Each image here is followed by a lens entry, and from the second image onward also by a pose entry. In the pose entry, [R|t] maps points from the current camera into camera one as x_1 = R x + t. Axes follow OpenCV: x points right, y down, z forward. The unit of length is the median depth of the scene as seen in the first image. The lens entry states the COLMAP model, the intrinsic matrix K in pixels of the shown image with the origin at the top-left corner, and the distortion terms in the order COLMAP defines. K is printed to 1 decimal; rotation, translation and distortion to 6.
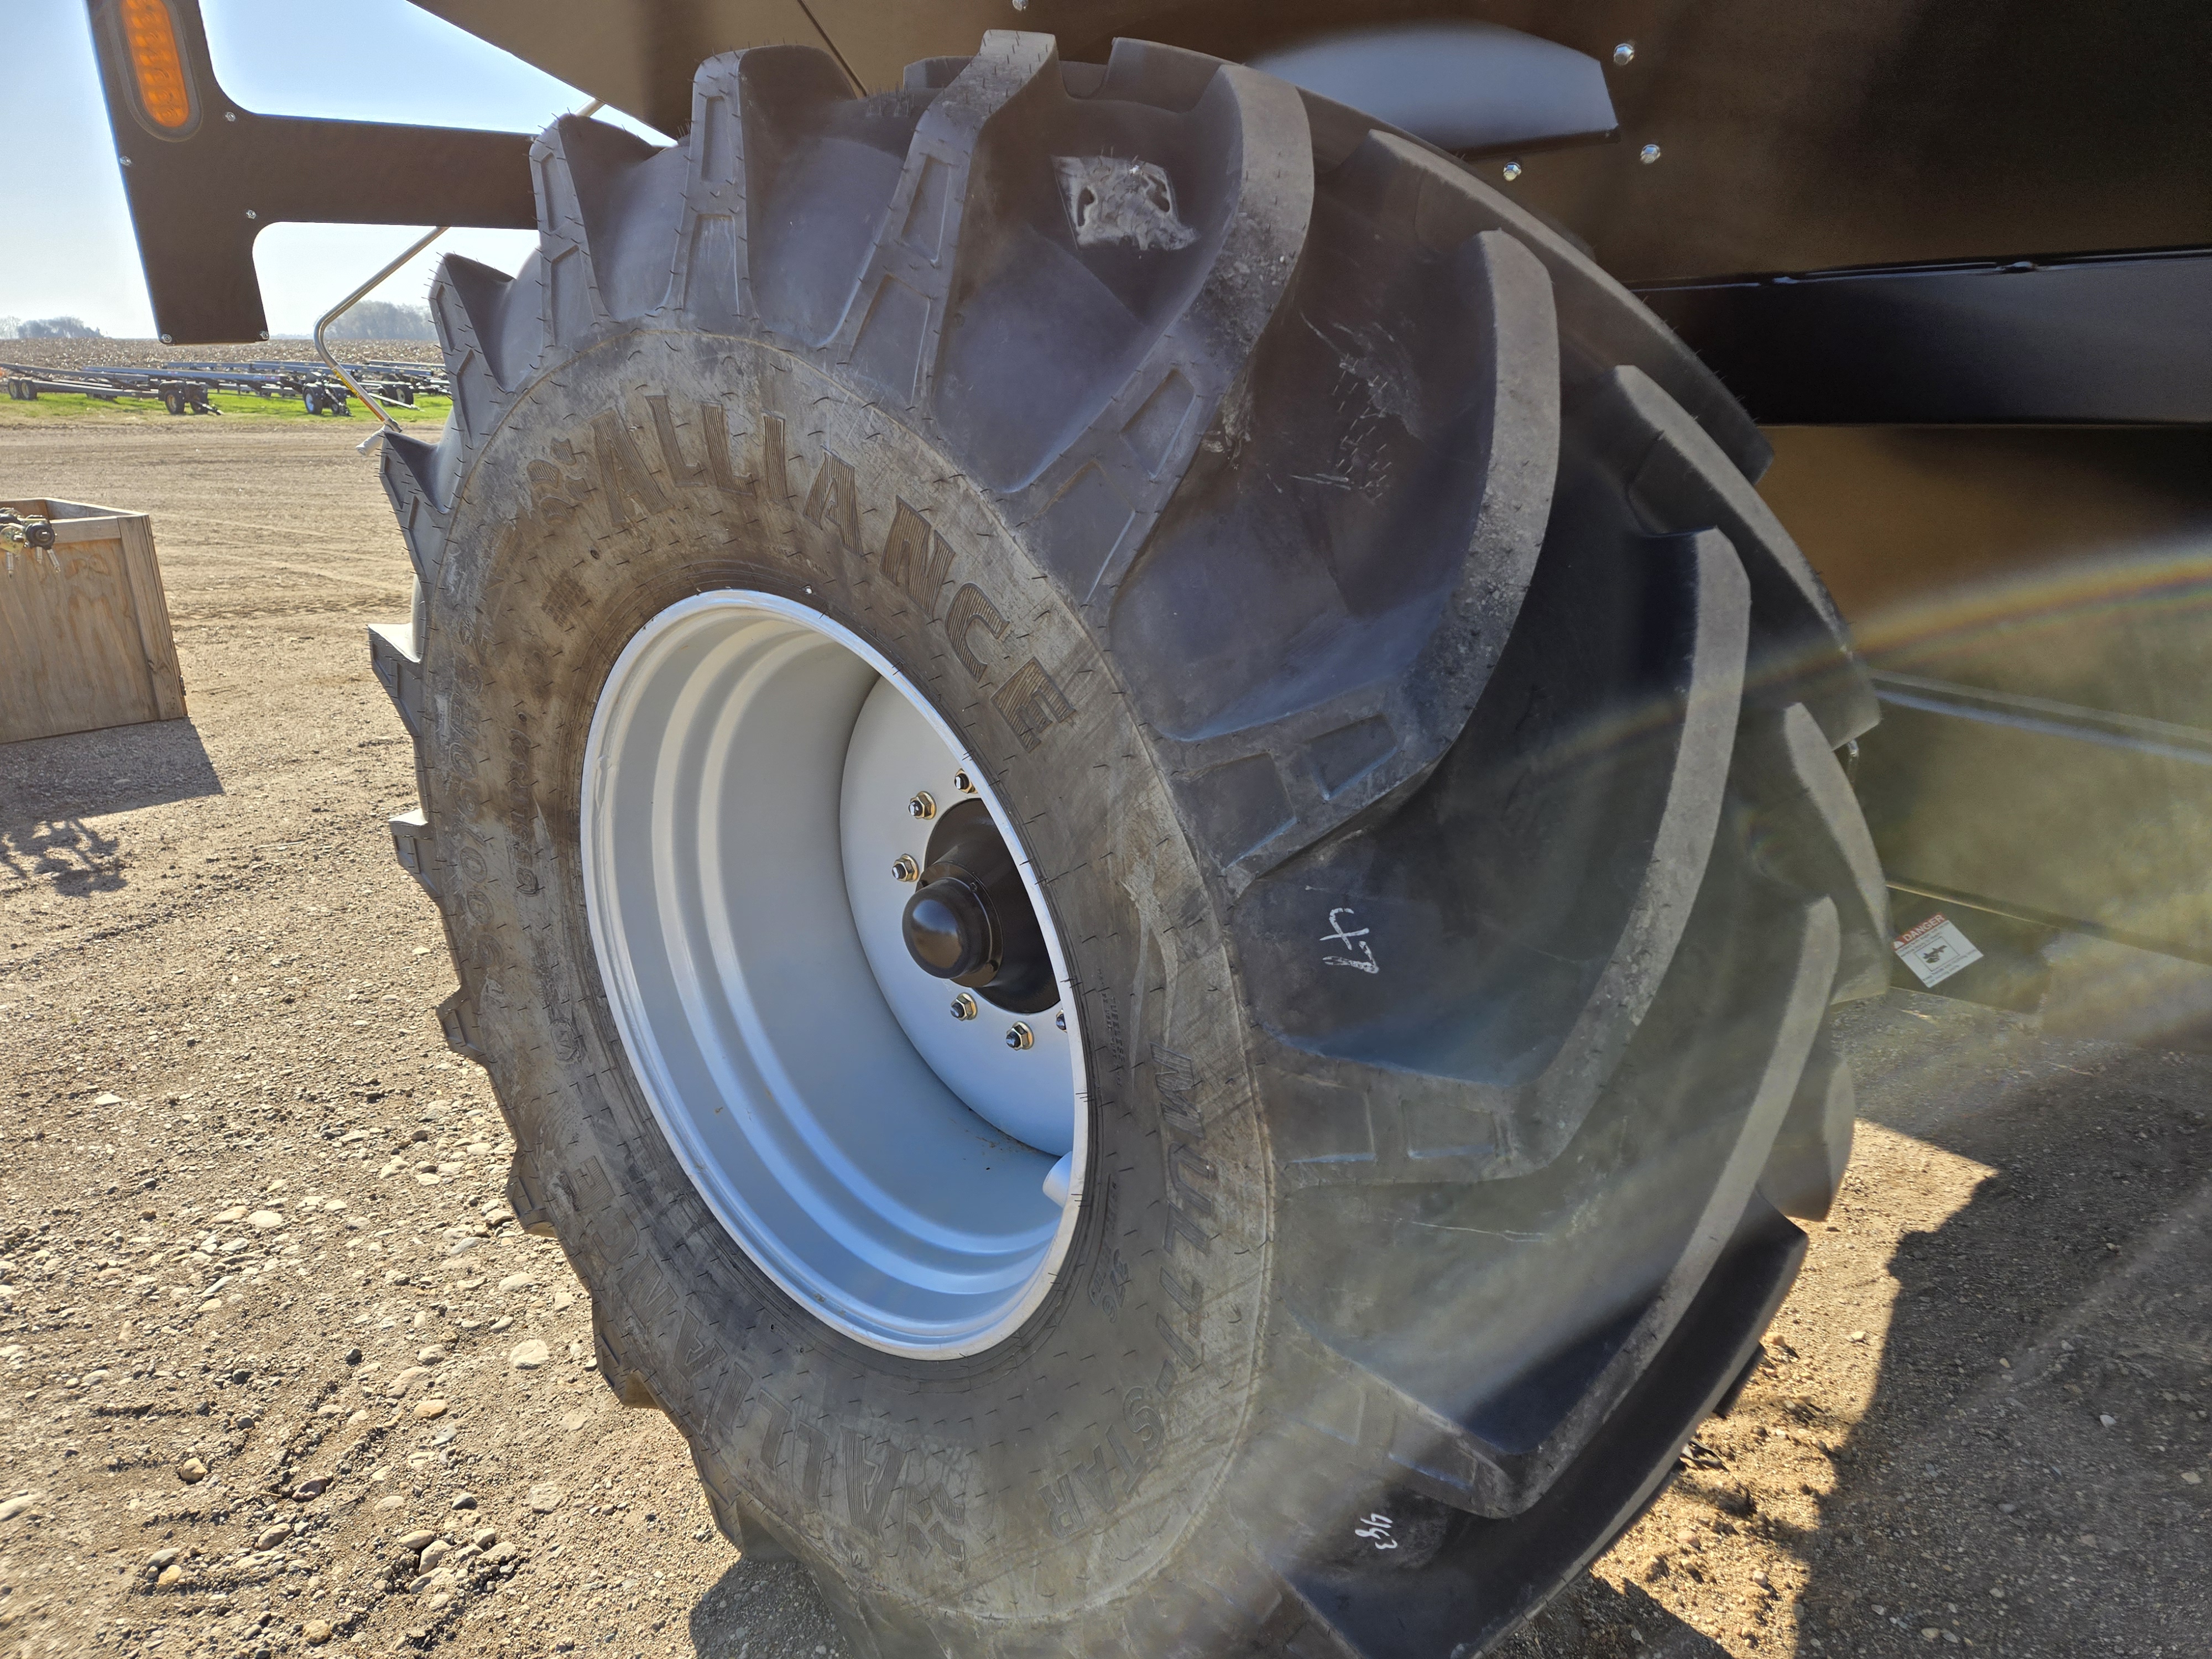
lens RADIAL K [[1460.7, 0, 1139.6], [0, 1460.7, 829.9], [0, 0, 1]] dist [0.078633, -0.059361]
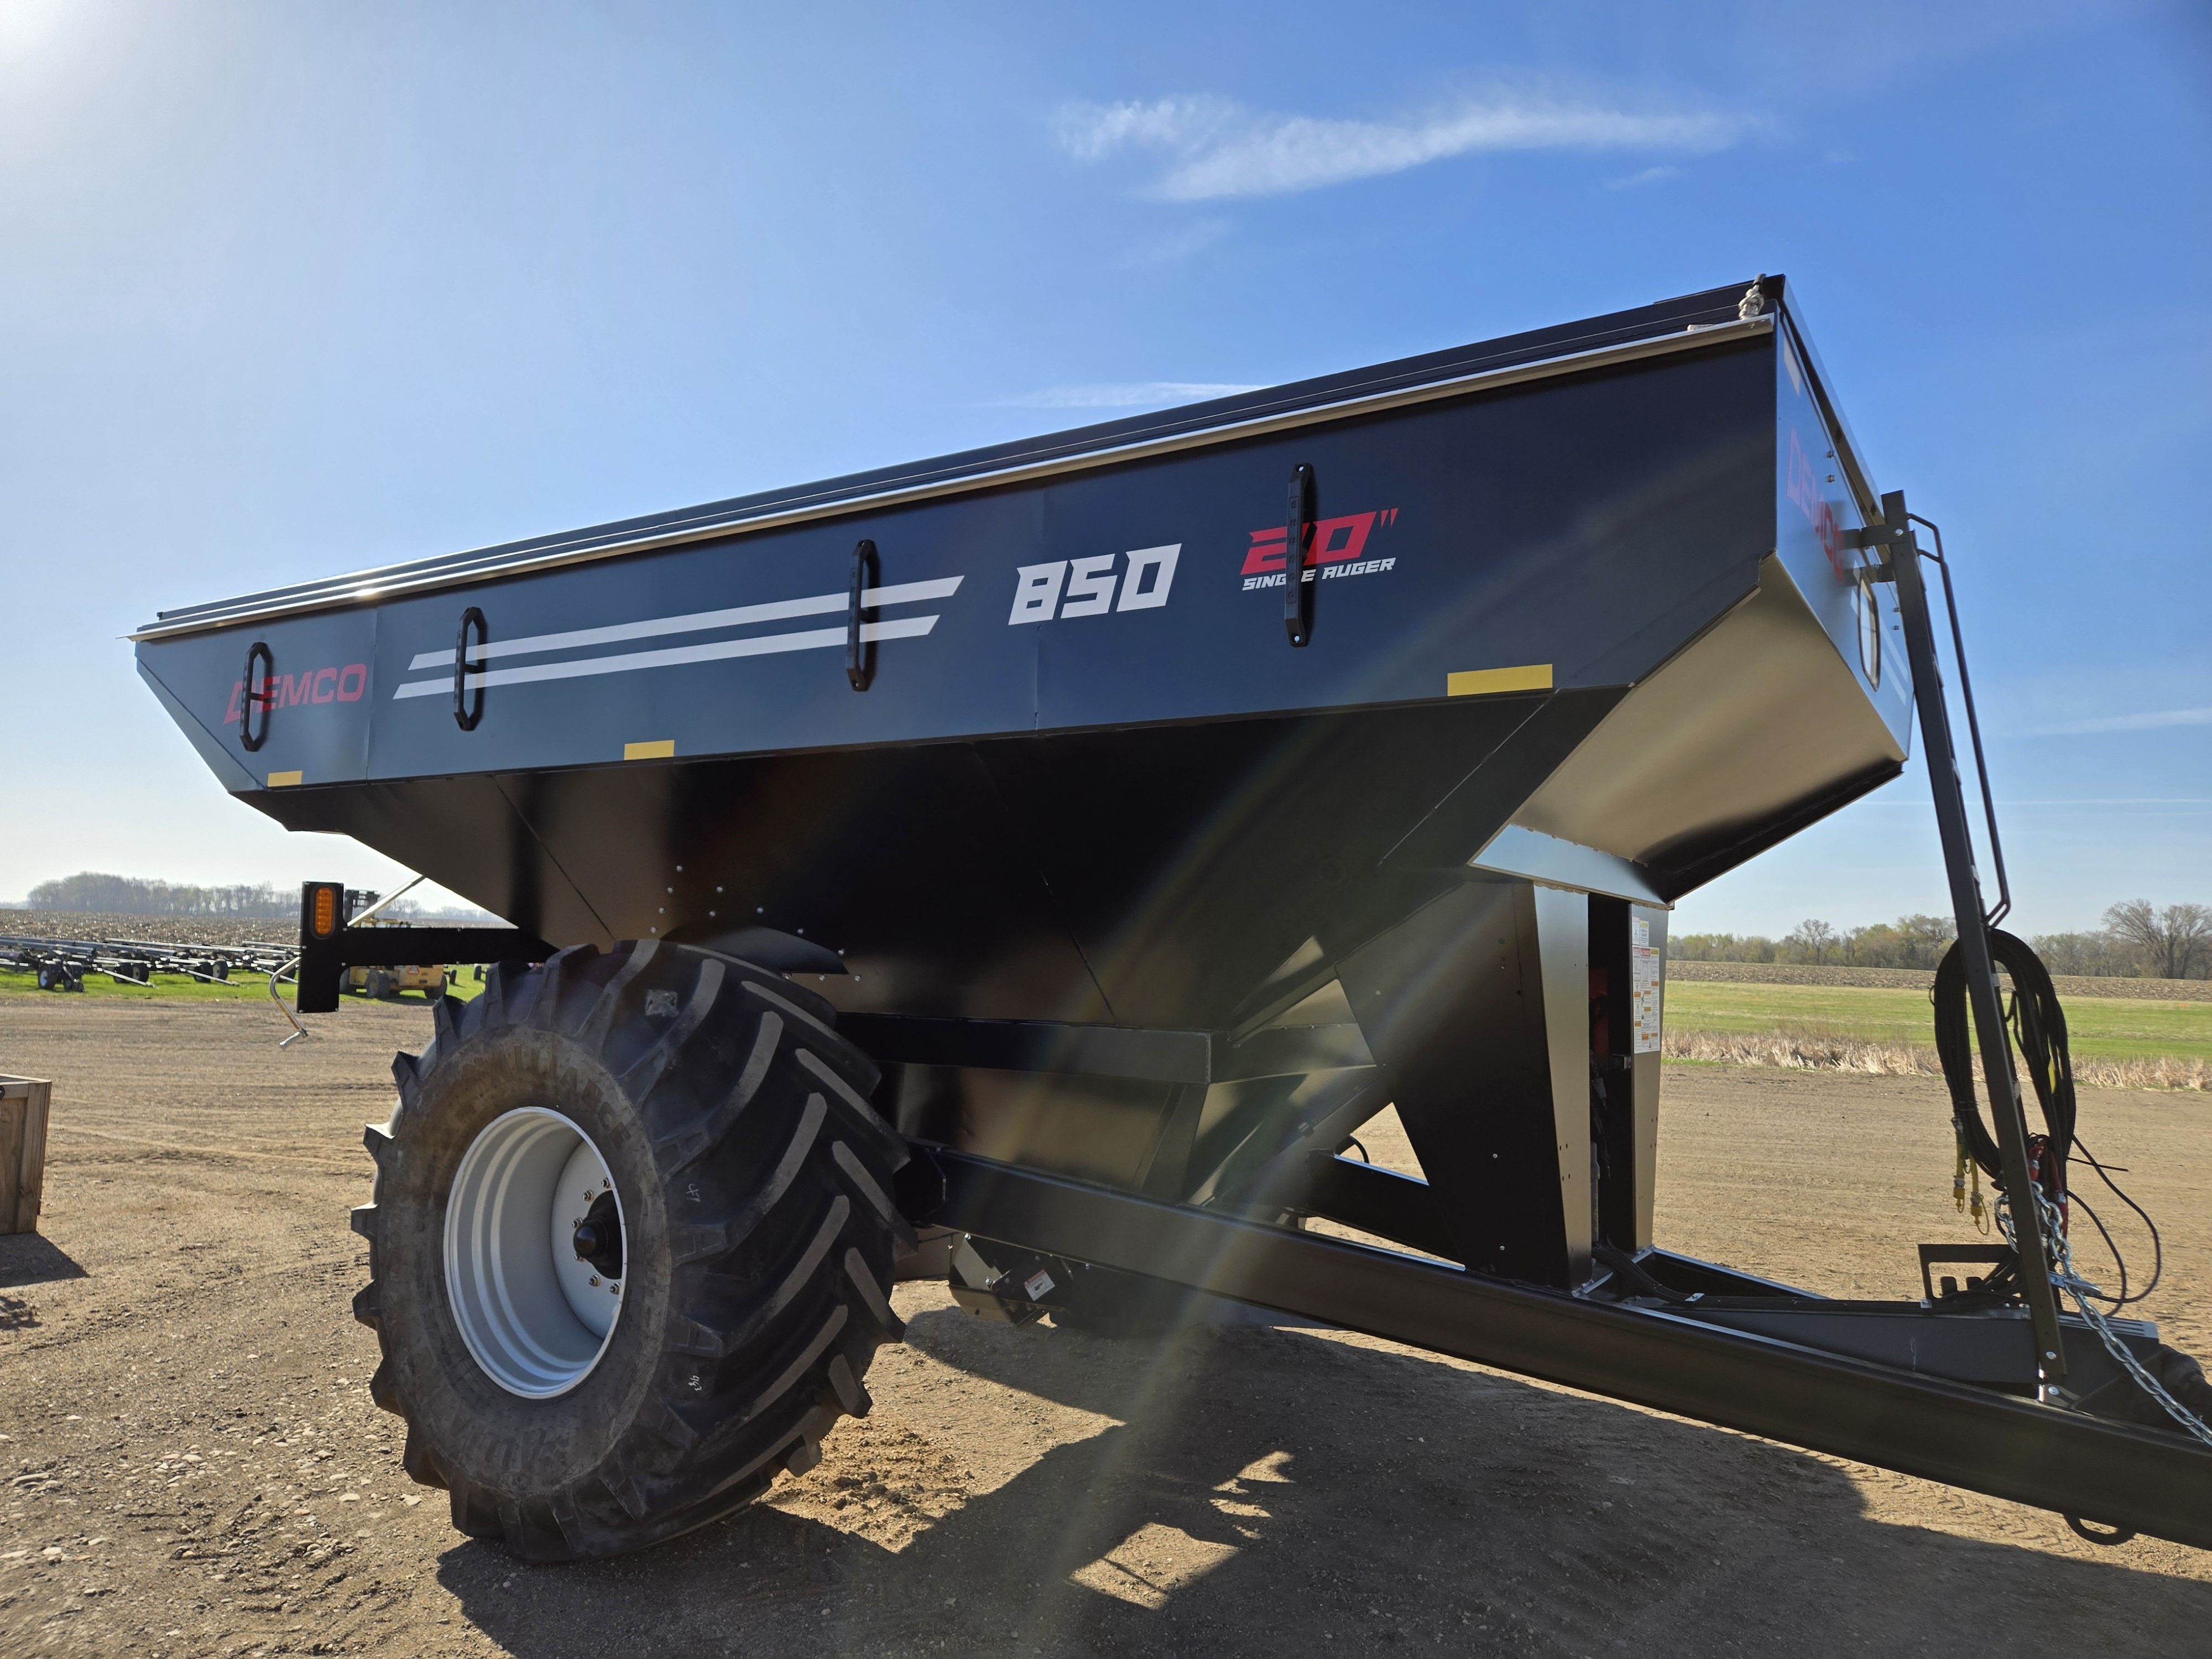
lens RADIAL K [[1461.0, 0, 1102.4], [0, 1461.0, 856.7], [0, 0, 1]] dist [0.077951, -0.056694]
pose [[0.988788, 0.052390, 0.139837, 0.356704], [0.003060, 0.929131, -0.369738, 0.399220], [-0.149298, 0.366020, 0.918553, -1.771137]]
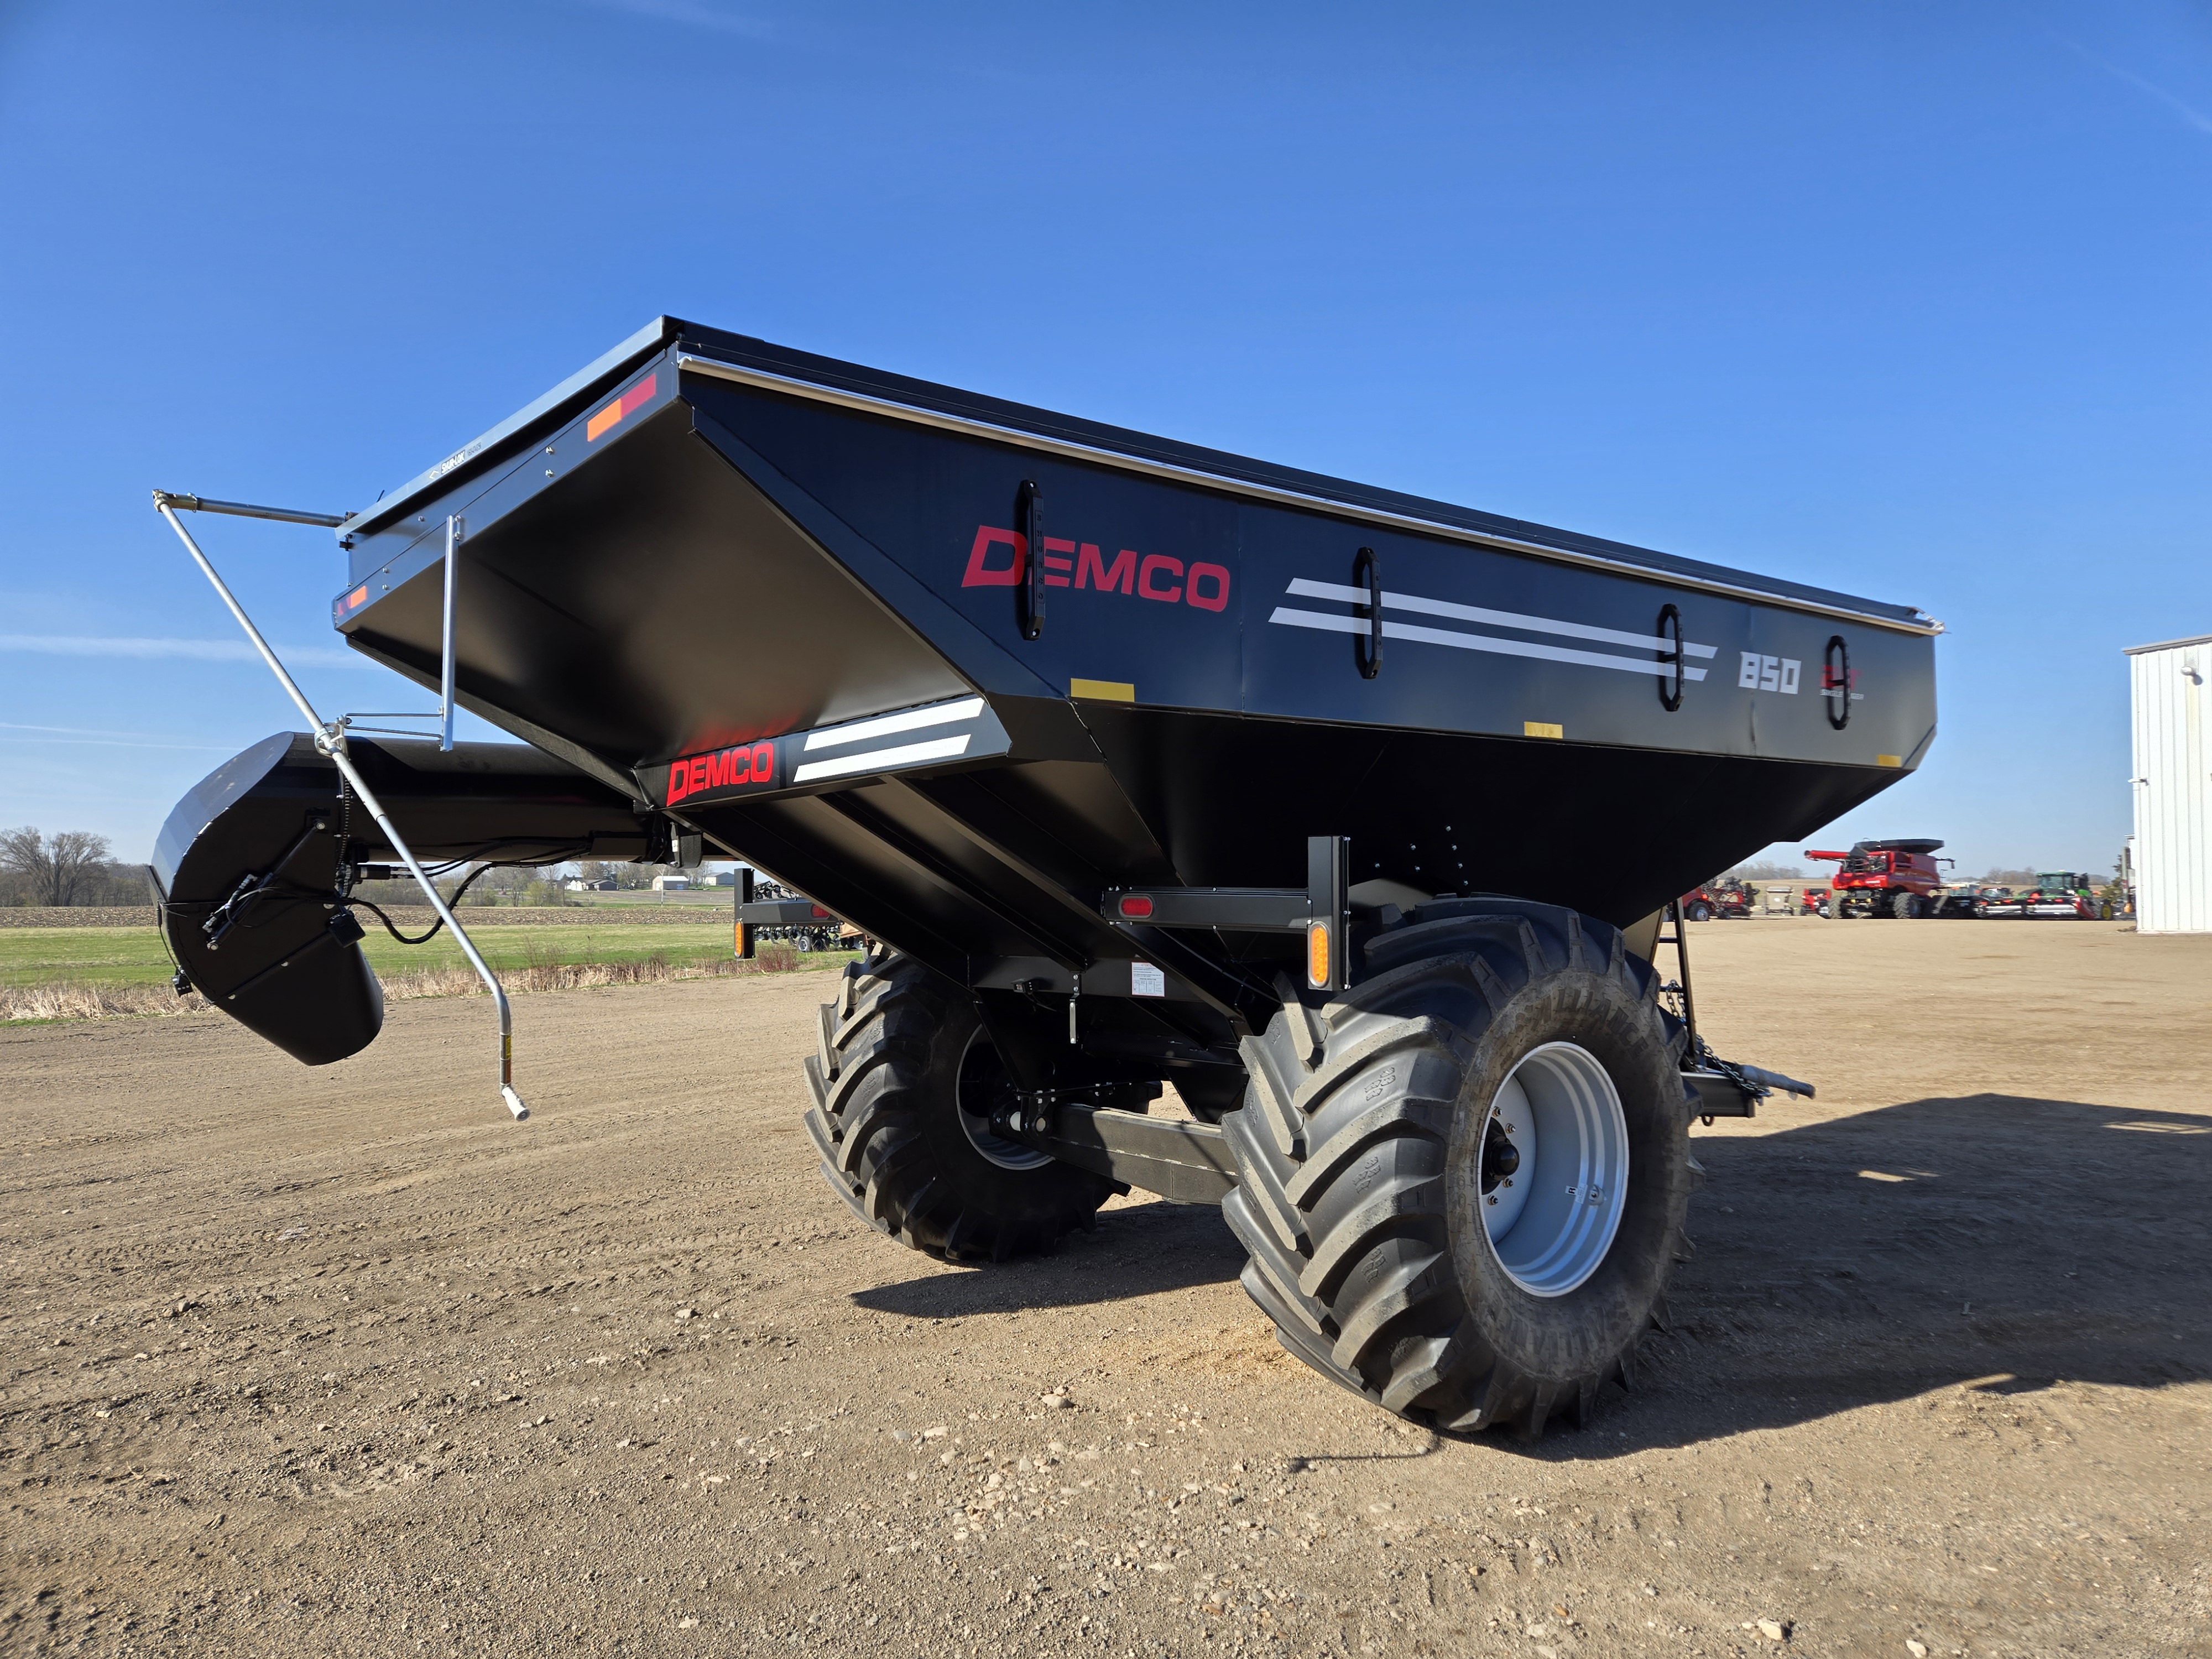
lens RADIAL K [[1455.5, 0, 1111.9], [0, 1455.5, 833.5], [0, 0, 1]] dist [0.046399, -0.003429]
pose [[0.194041, 0.056147, 0.979385, -3.113618], [0.313122, 0.942593, -0.116075, -0.443886], [-0.929679, 0.329190, 0.165321, 0.996734]]
